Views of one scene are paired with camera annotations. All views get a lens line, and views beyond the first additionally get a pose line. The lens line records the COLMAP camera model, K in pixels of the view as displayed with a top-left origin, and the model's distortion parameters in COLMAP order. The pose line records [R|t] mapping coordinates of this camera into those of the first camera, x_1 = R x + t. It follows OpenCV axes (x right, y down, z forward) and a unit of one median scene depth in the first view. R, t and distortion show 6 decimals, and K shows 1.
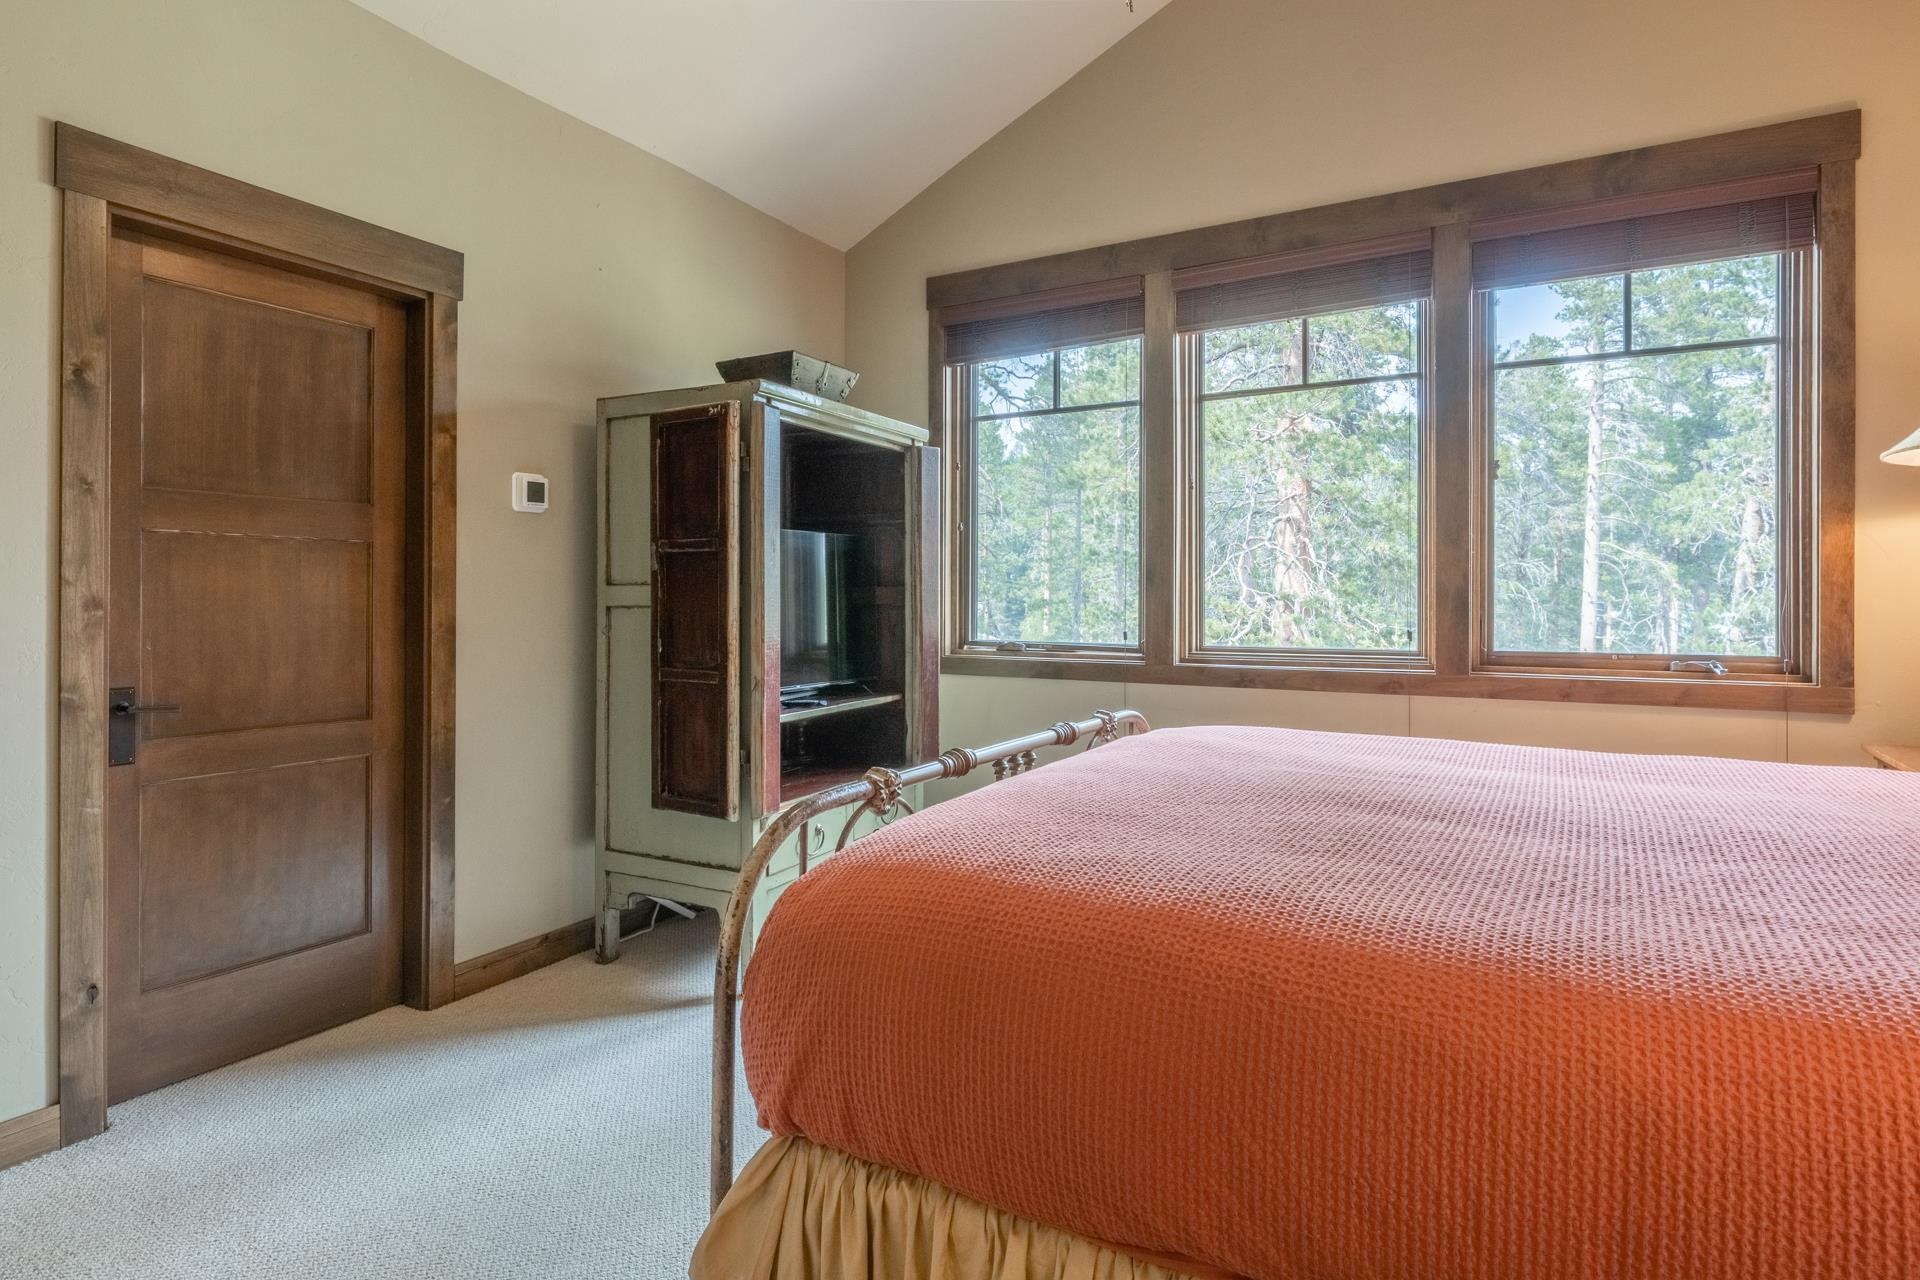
lens RADIAL K [[1034.7, 0, 941.8], [0, 1034.7, 605.9], [0, 0, 1]] dist [-0.002312, -0.000161]
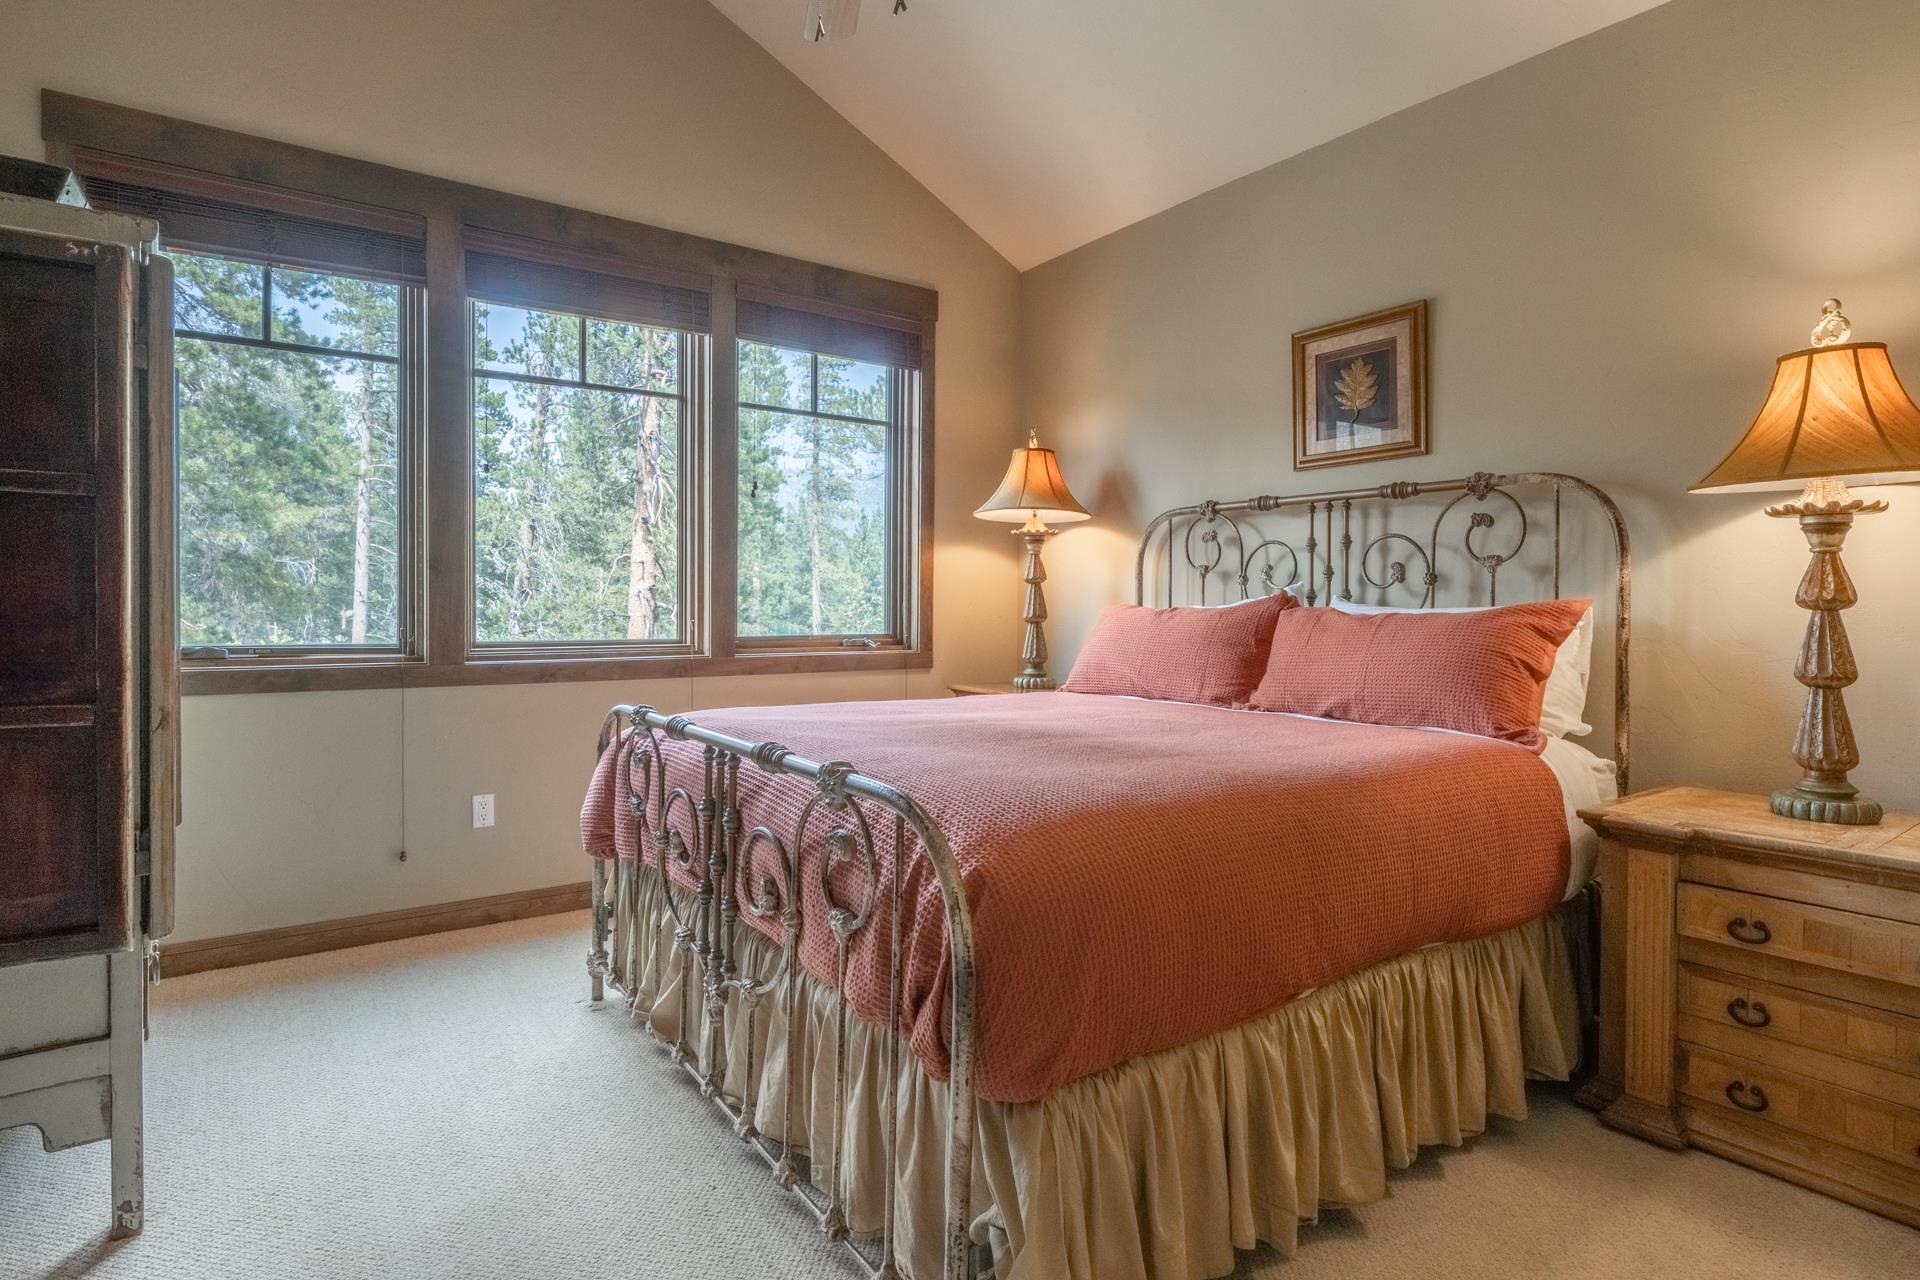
lens RADIAL K [[1034.7, 0, 941.8], [0, 1034.7, 605.9], [0, 0, 1]] dist [-0.002312, -0.000161]
pose [[0.407934, 0.000013, 0.913011, -0.454590], [0.000592, 1.000000, -0.000279, 0.007728], [-0.913011, 0.000655, 0.407934, 0.268727]]
